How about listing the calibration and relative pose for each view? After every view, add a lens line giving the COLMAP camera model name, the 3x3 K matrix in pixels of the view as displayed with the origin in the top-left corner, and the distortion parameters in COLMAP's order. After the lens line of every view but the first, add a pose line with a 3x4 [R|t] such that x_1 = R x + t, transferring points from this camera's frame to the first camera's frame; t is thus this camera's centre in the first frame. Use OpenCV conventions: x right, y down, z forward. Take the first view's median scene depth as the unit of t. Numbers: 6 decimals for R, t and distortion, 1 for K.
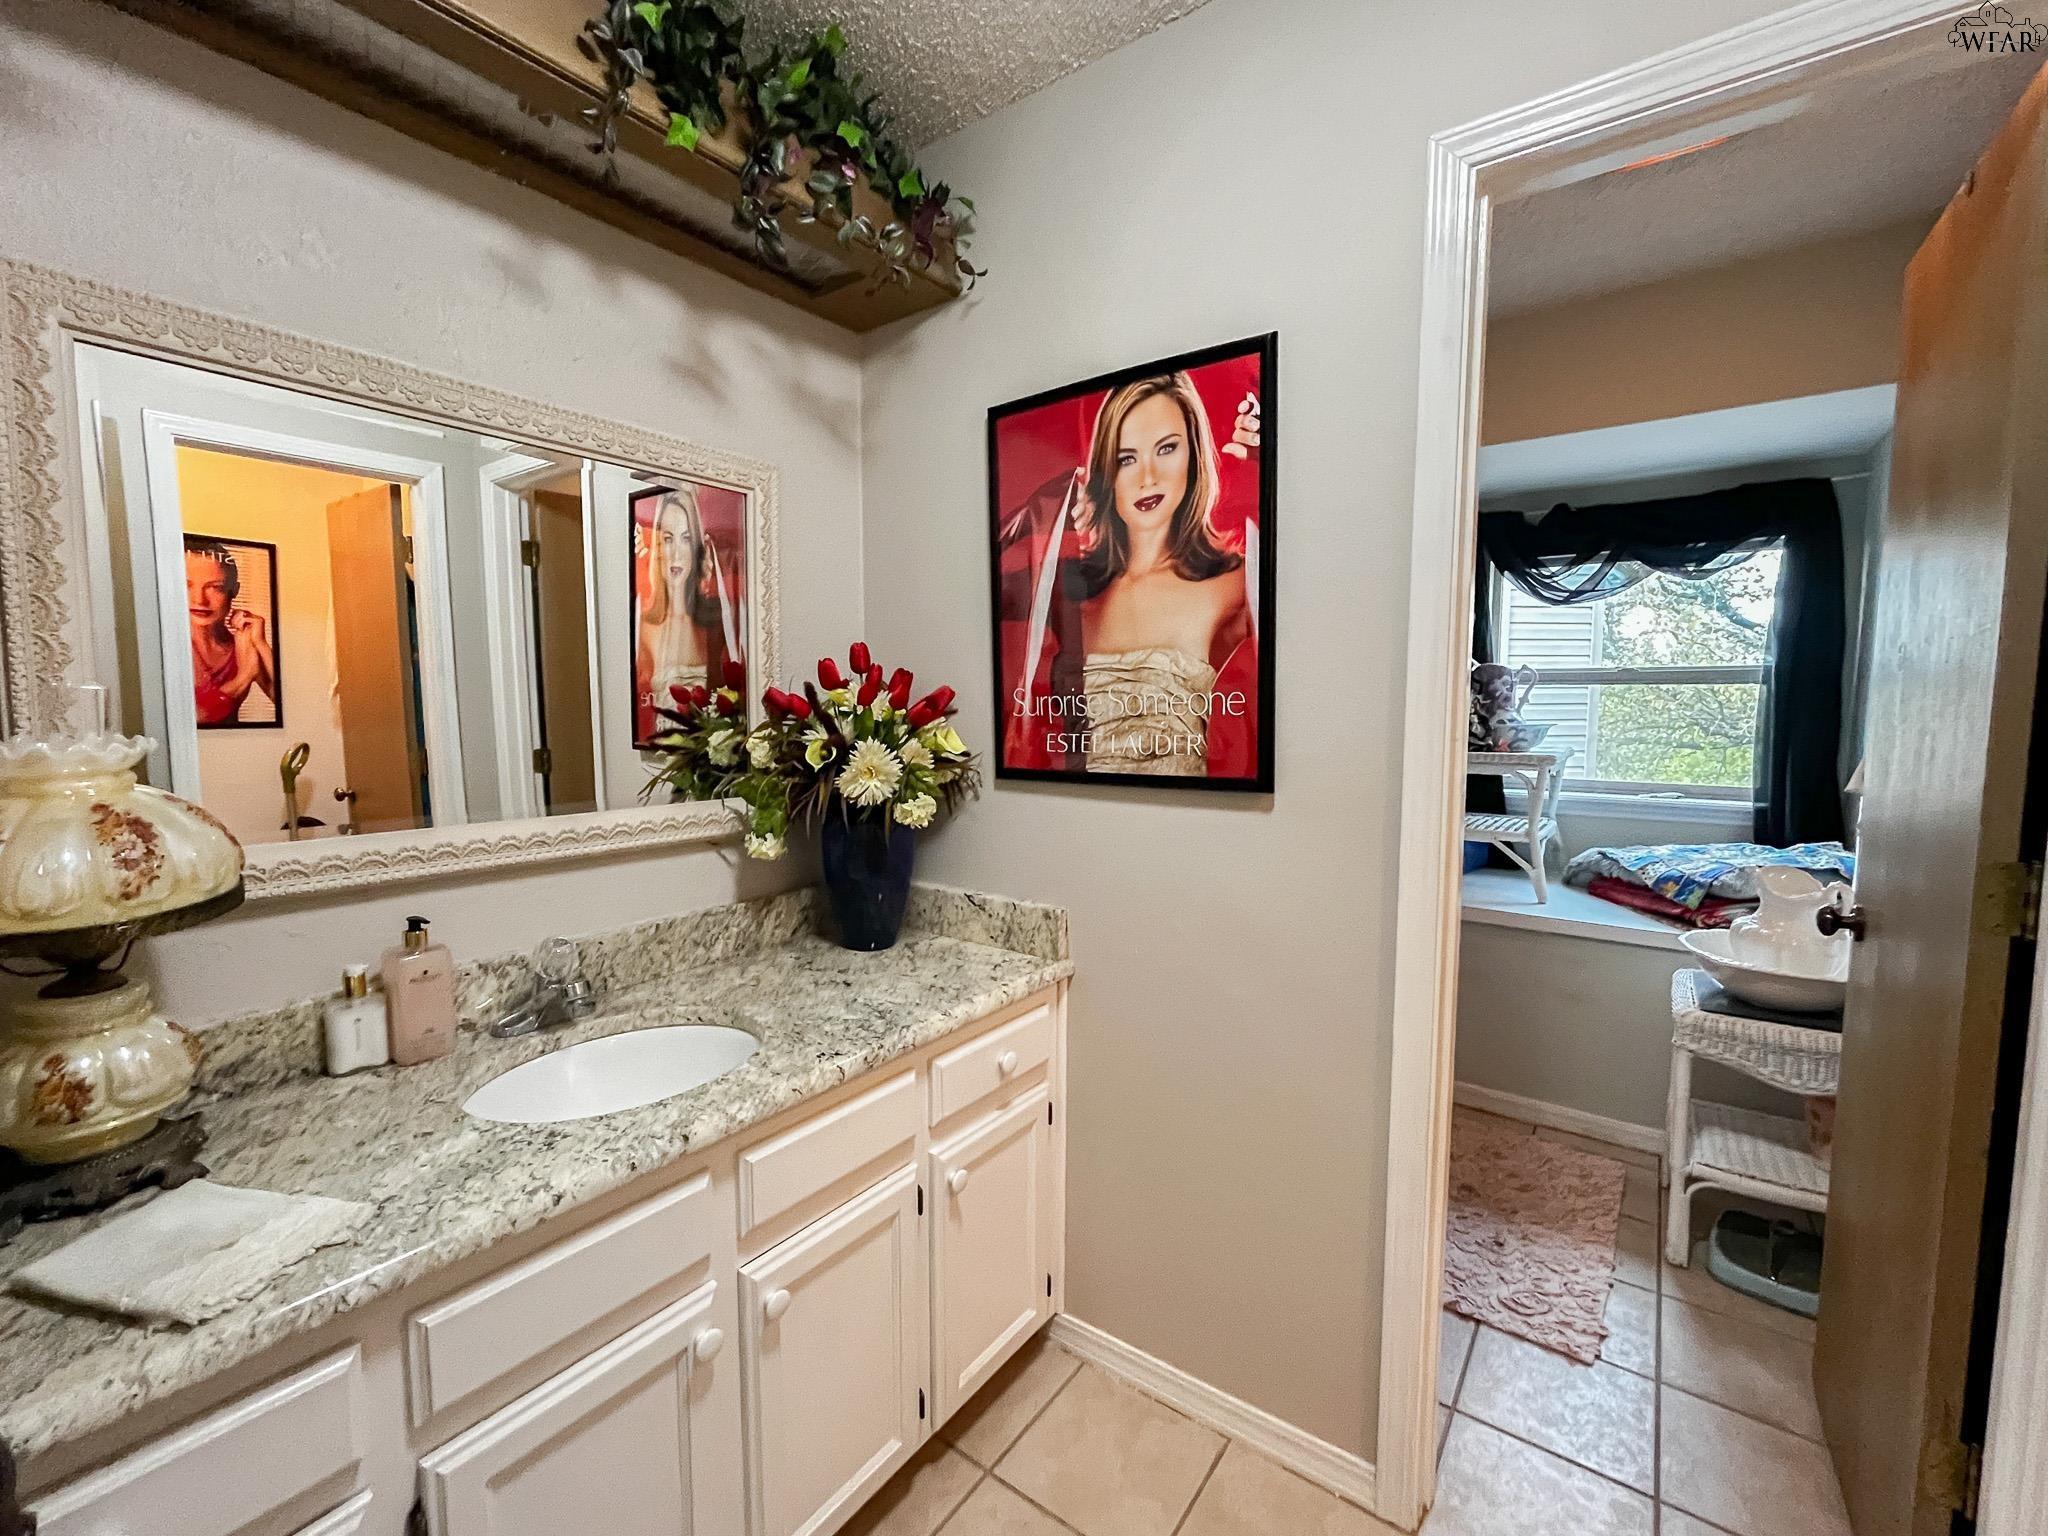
lens RADIAL K [[835.7, 0, 1019.1], [0, 835.7, 763.8], [0, 0, 1]] dist [-0.002749, -0.000081]
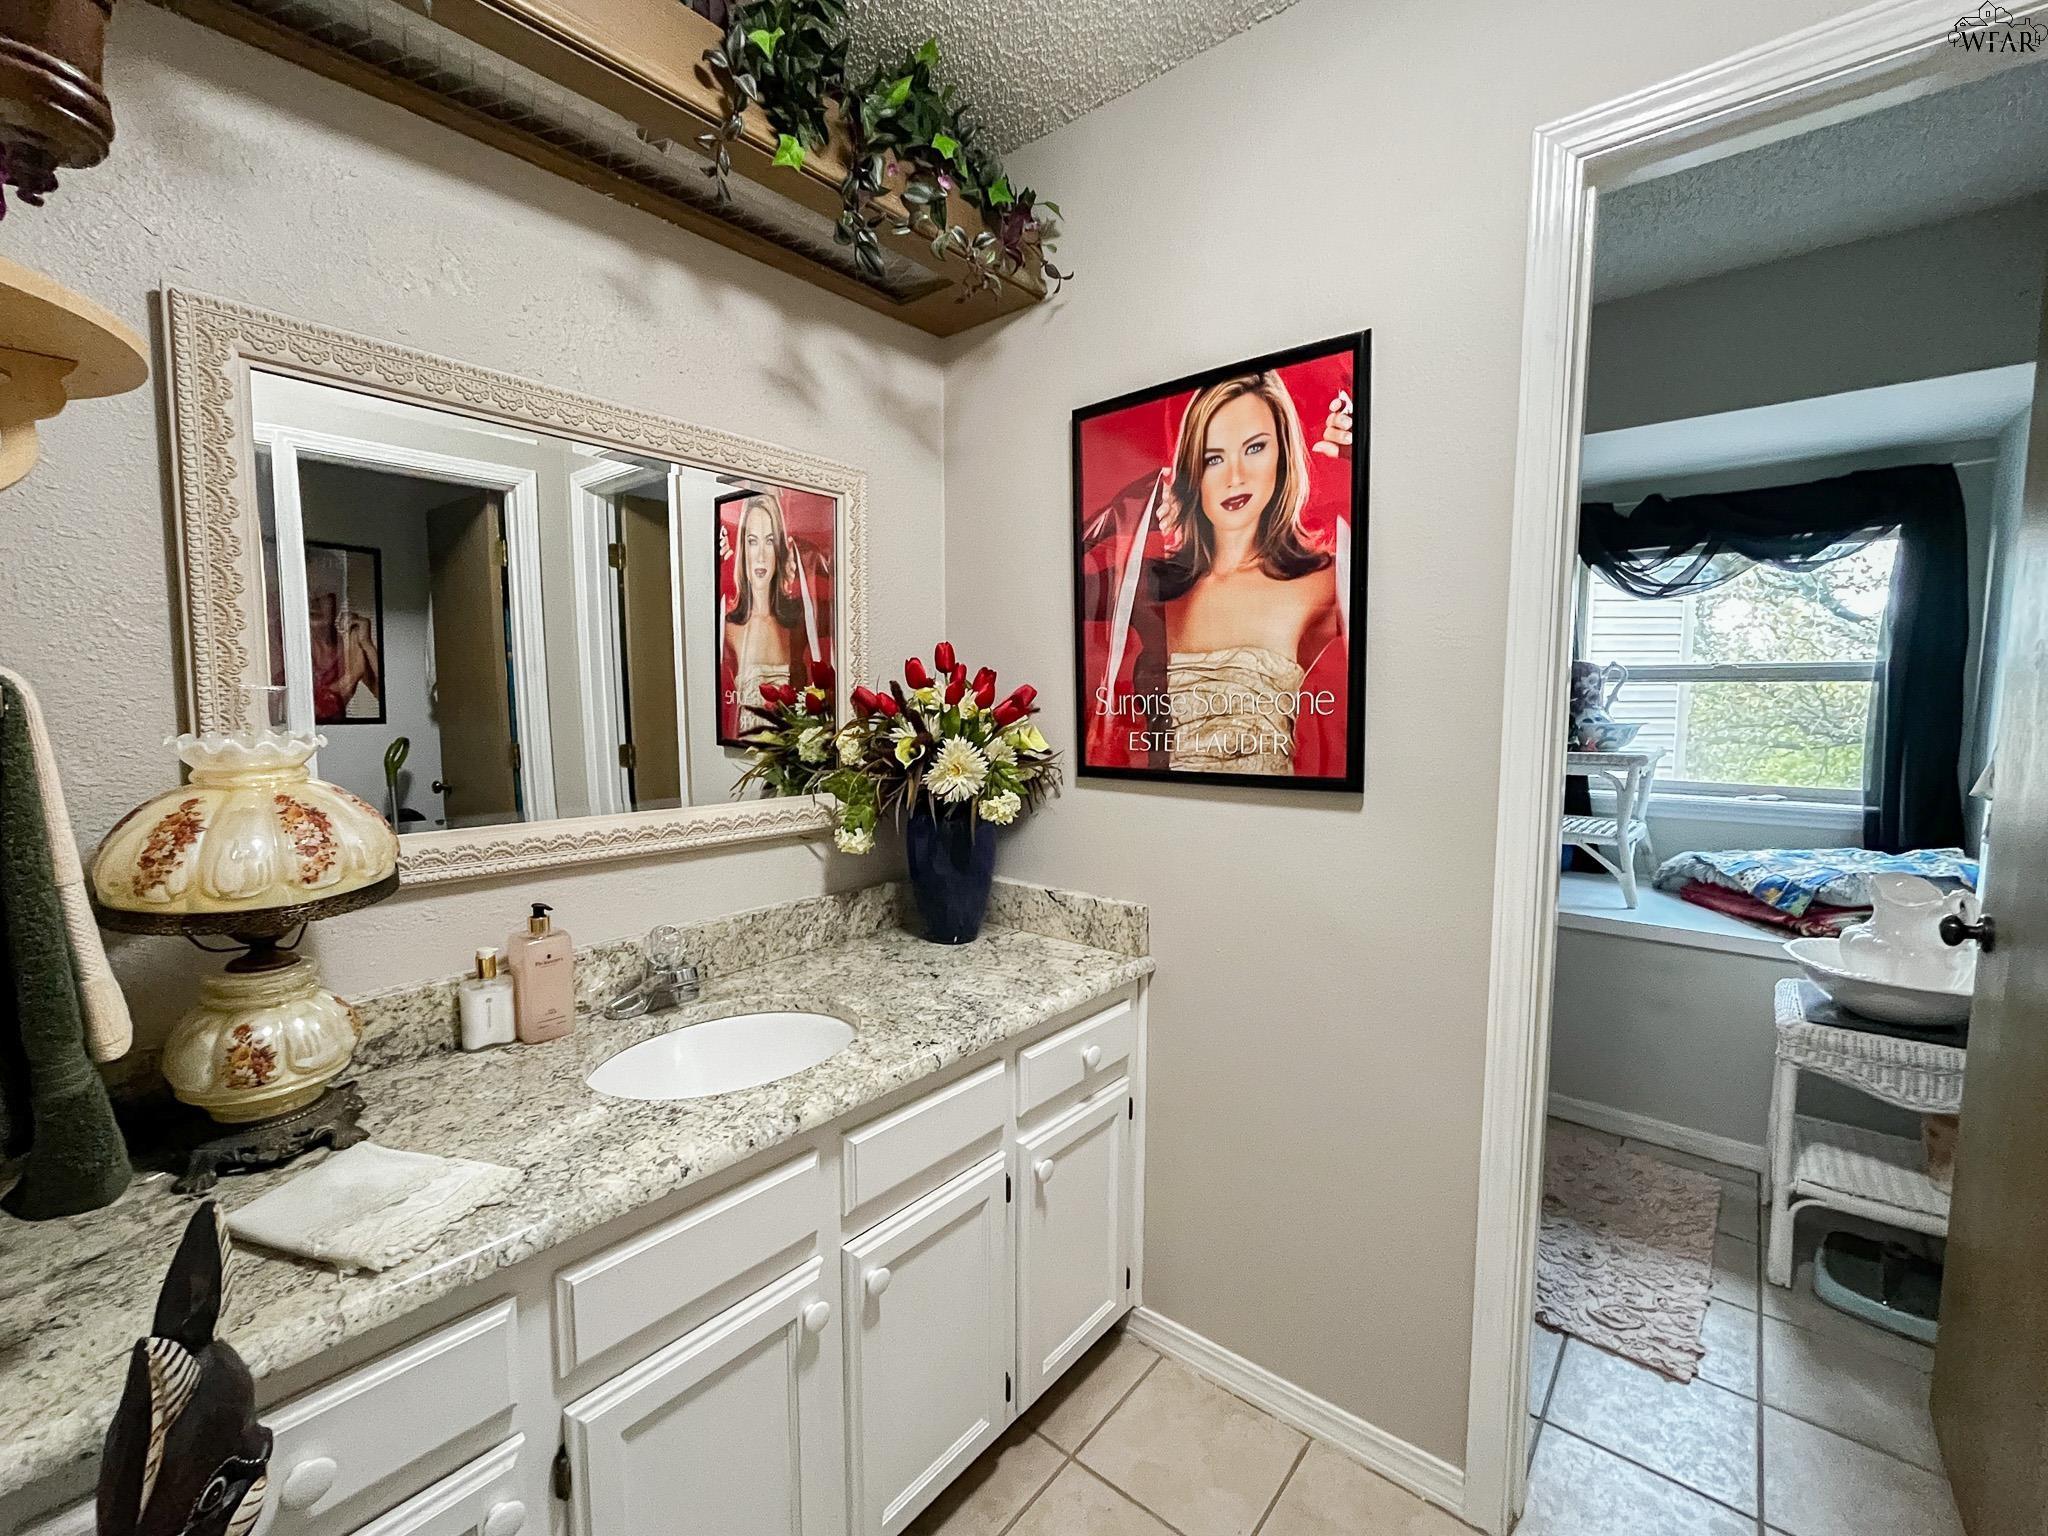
lens RADIAL K [[840.9, 0, 1022.5], [0, 840.9, 763.9], [0, 0, 1]] dist [-0.002459, -0.000067]
pose [[0.998219, 0.005197, -0.059428, -0.035389], [-0.004963, 0.999979, 0.004090, -0.001291], [0.059448, -0.003788, 0.998224, -0.021153]]
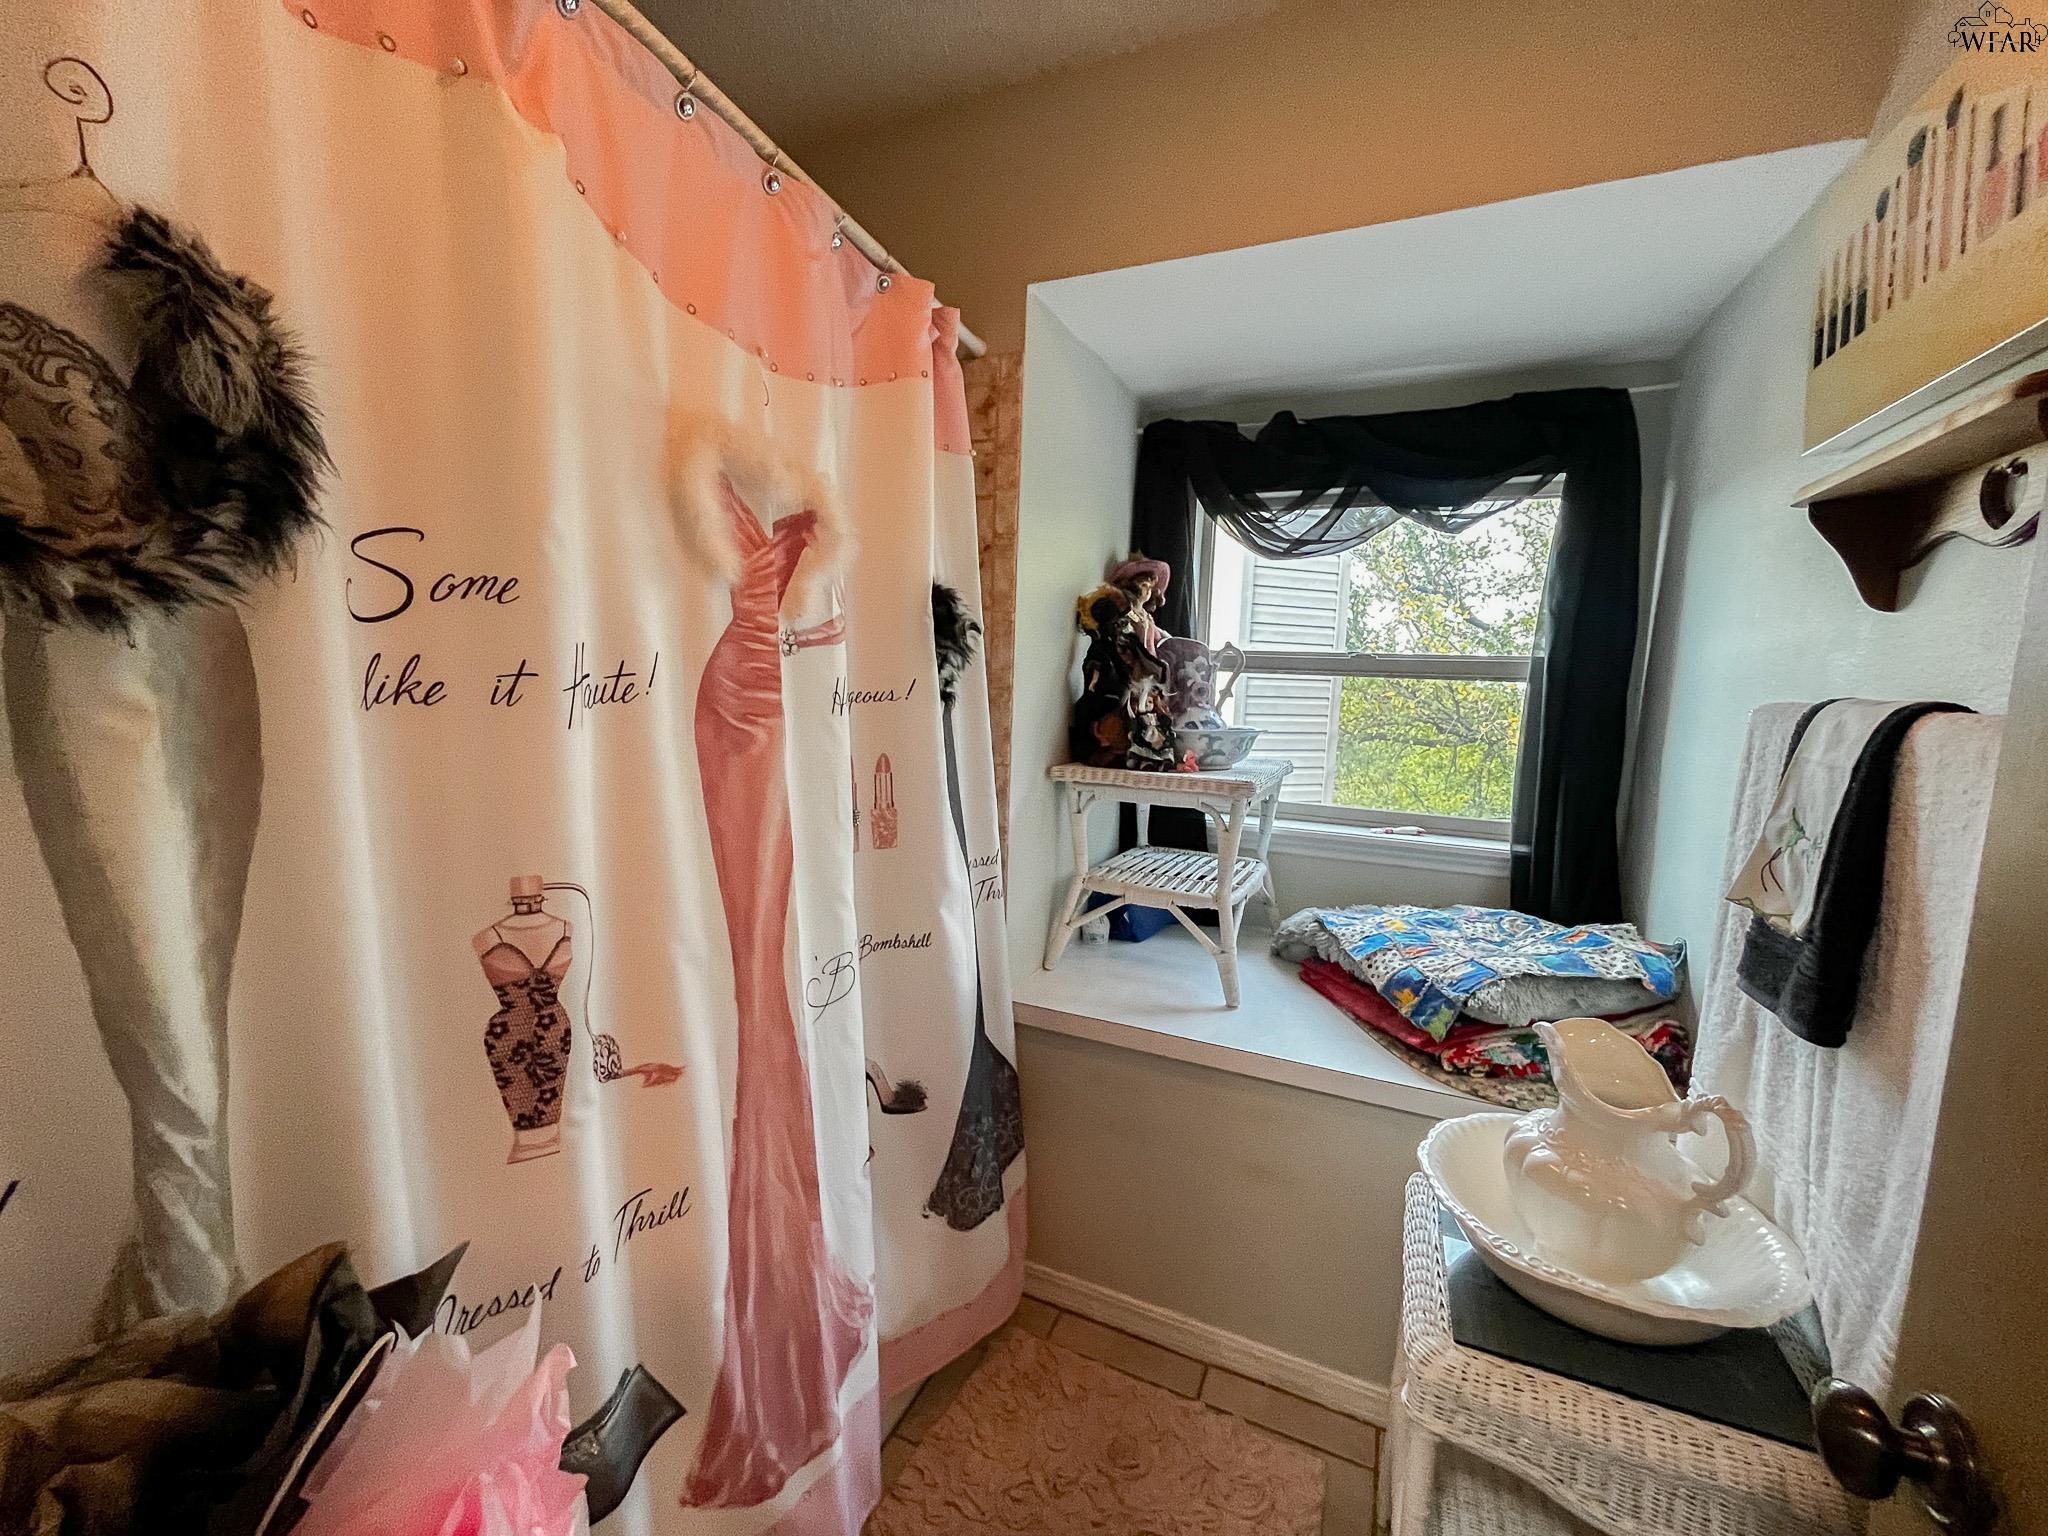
lens RADIAL K [[815.2, 0, 1003.7], [0, 815.2, 765.8], [0, 0, 1]] dist [-0.002501, -0.000272]
pose [[0.978916, 0.013394, 0.203825, 0.540256], [-0.019654, 0.999394, 0.028720, -0.060593], [-0.203317, -0.032120, 0.978586, 0.707500]]
